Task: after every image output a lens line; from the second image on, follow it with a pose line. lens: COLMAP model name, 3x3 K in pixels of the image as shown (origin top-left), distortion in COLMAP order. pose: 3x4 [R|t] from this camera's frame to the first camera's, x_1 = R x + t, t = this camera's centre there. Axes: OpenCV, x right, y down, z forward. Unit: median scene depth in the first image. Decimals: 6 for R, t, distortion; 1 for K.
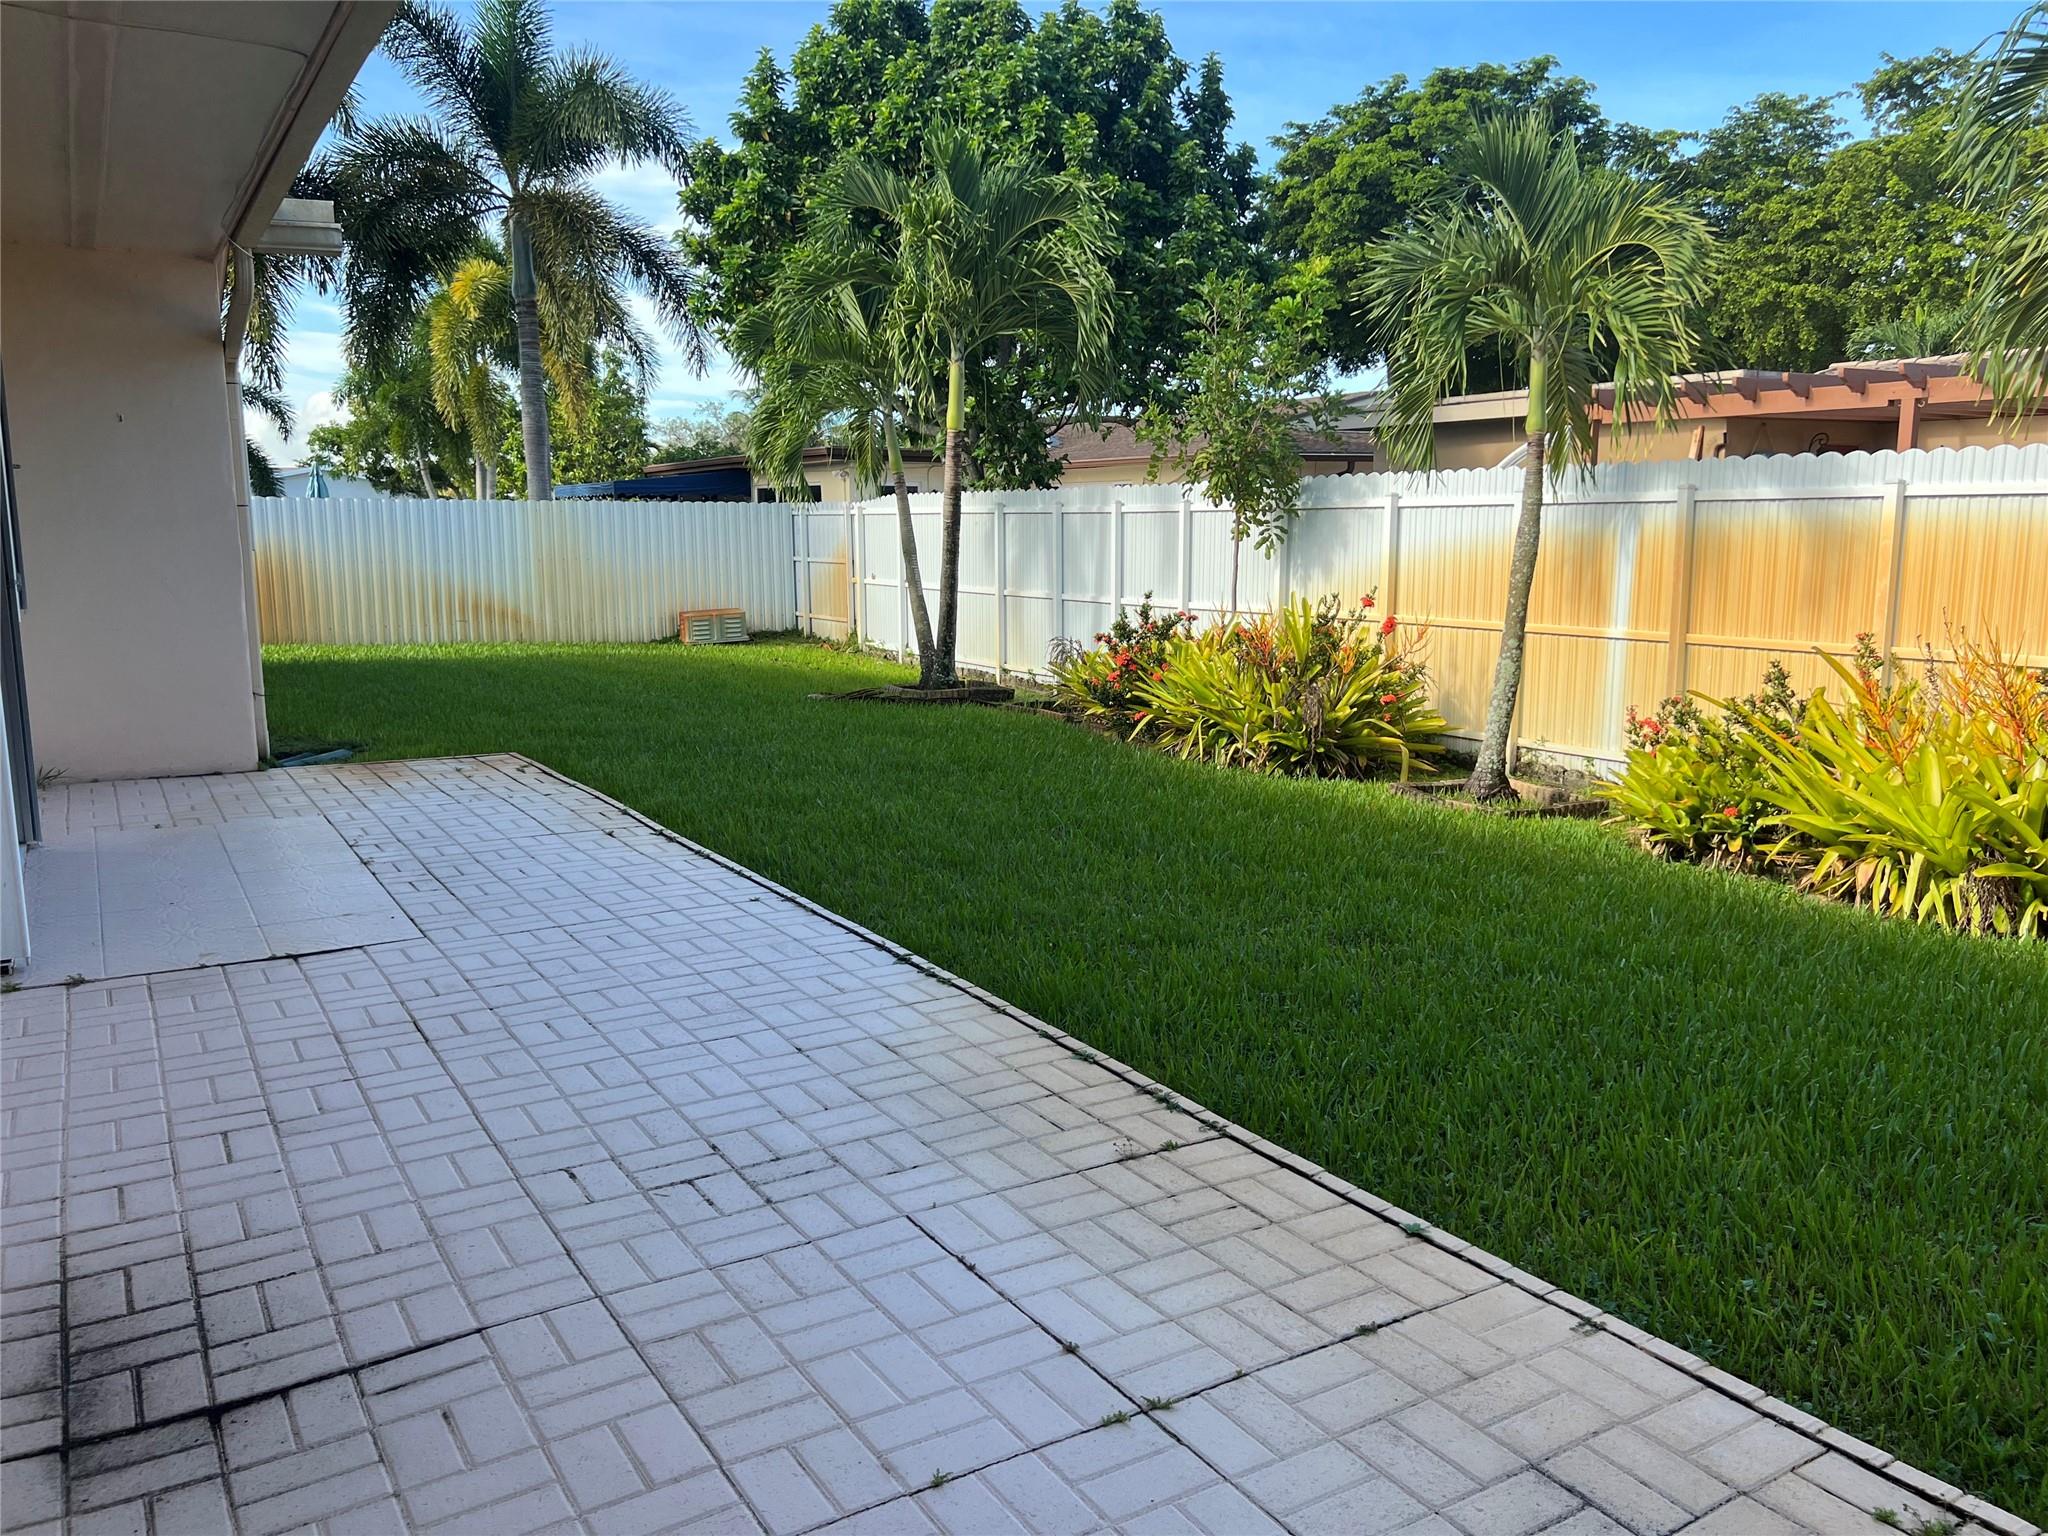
lens RADIAL K [[1550.3, 0, 1018.3], [0, 1550.3, 769.9], [0, 0, 1]] dist [0.039772, -0.010246]
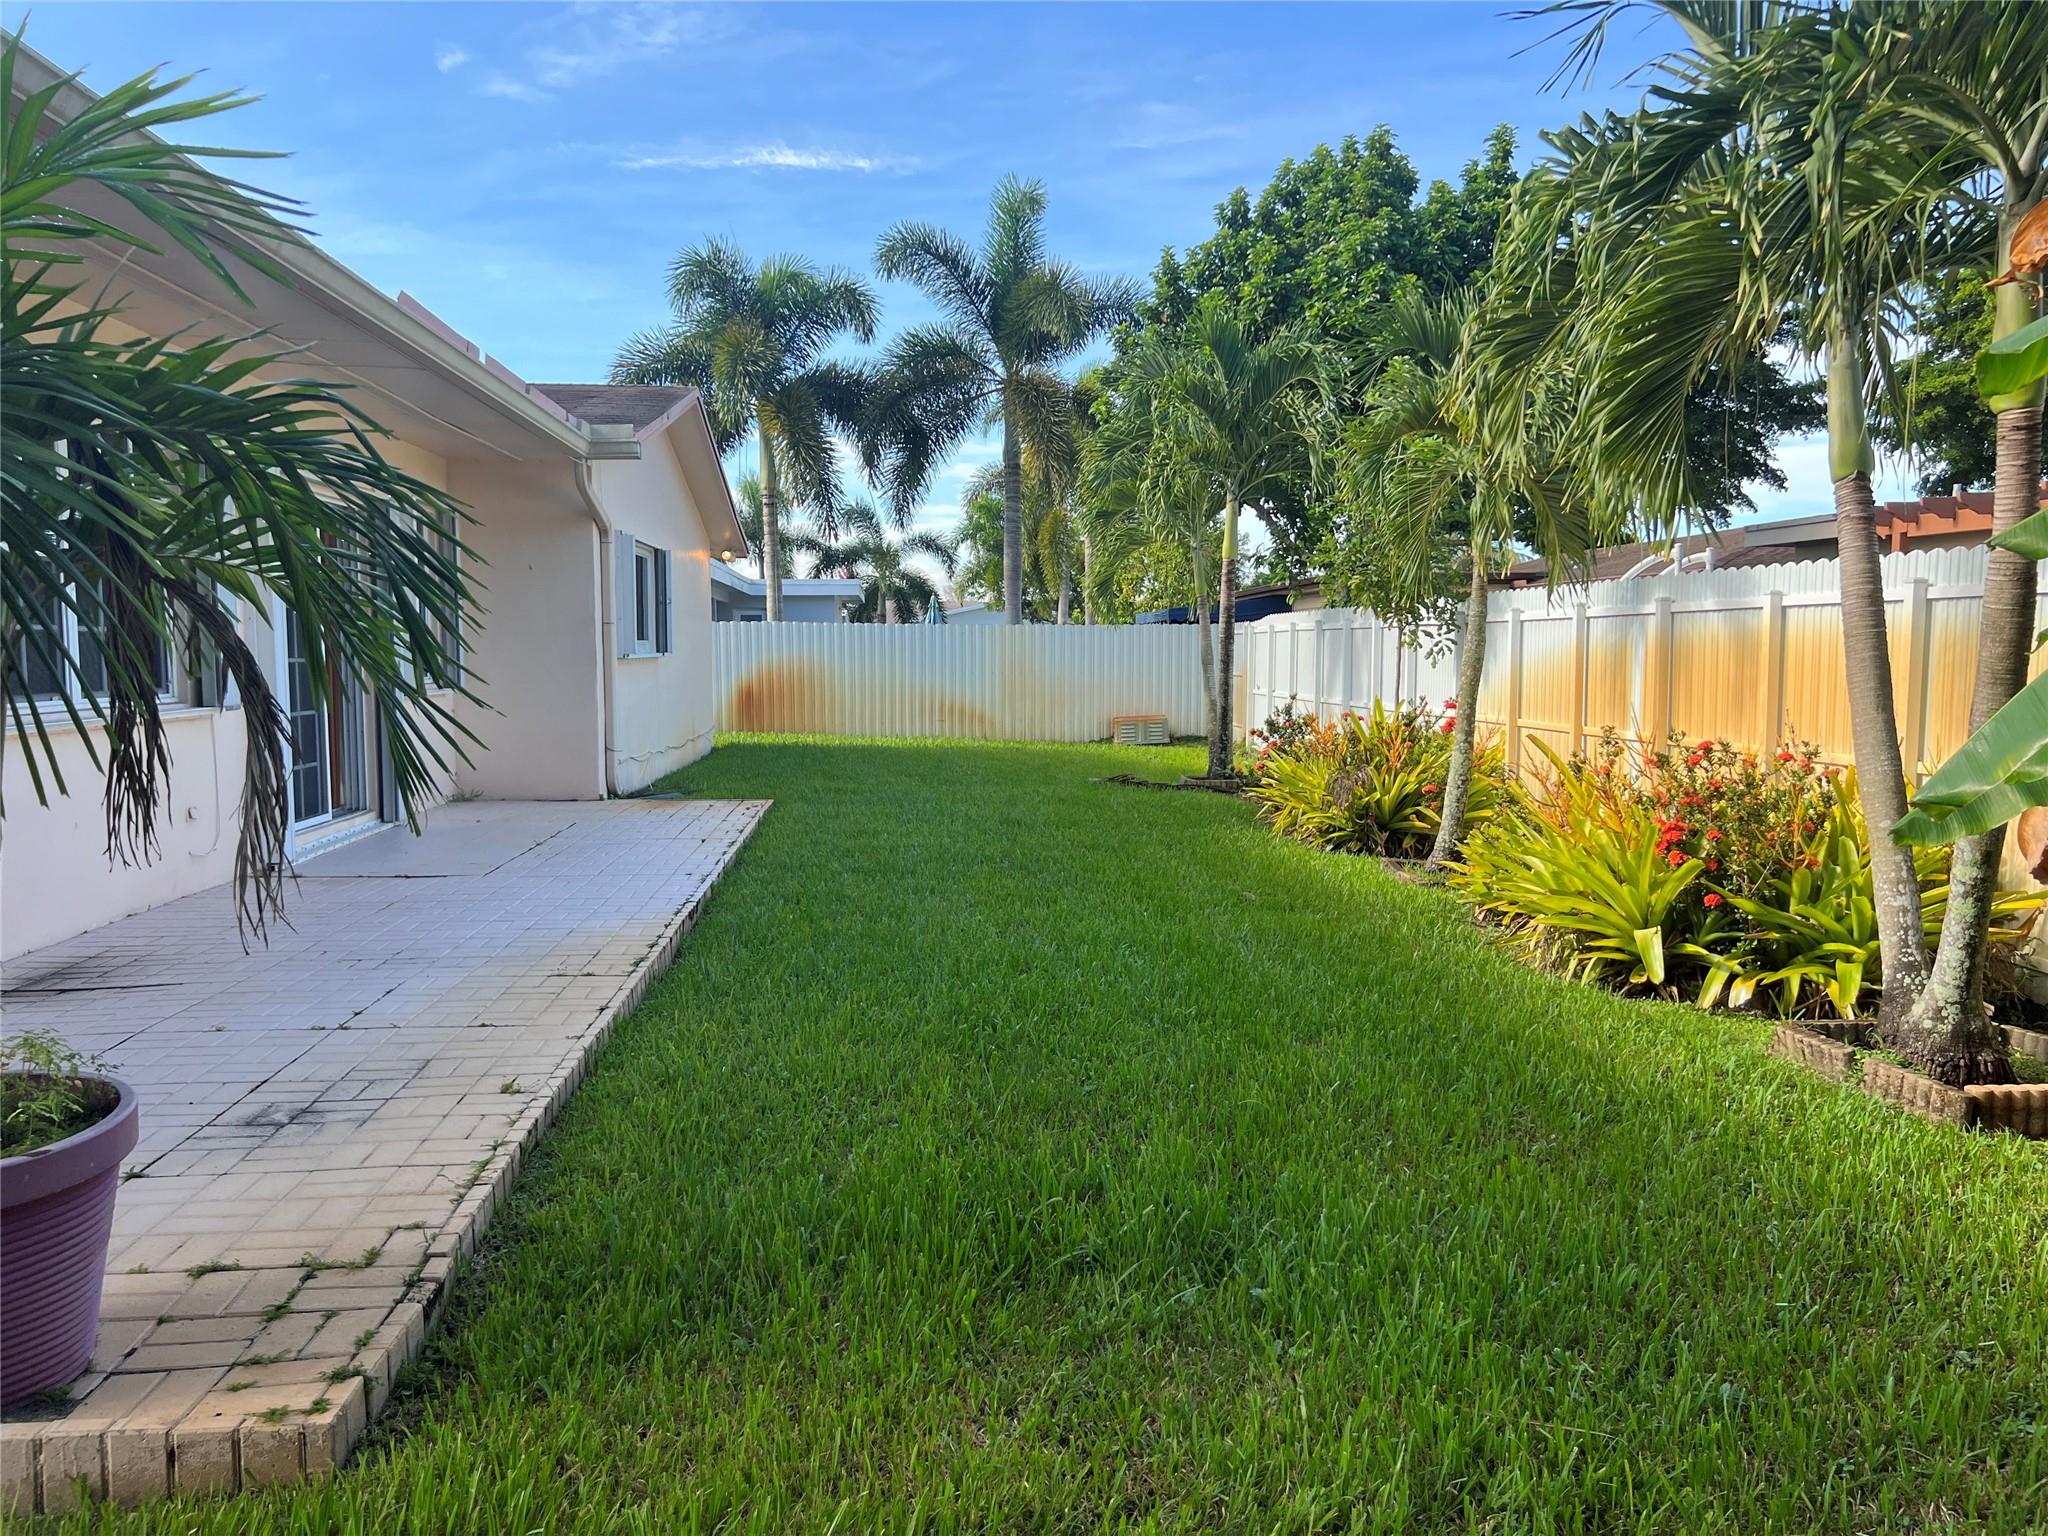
lens RADIAL K [[1550.3, 0, 1038.9], [0, 1550.3, 773.4], [0, 0, 1]] dist [0.039772, -0.010246]
pose [[0.902915, 0.037096, -0.428215, 0.287900], [-0.070498, 0.995558, -0.062404, 0.020815], [0.423998, 0.086534, 0.901520, -0.082315]]
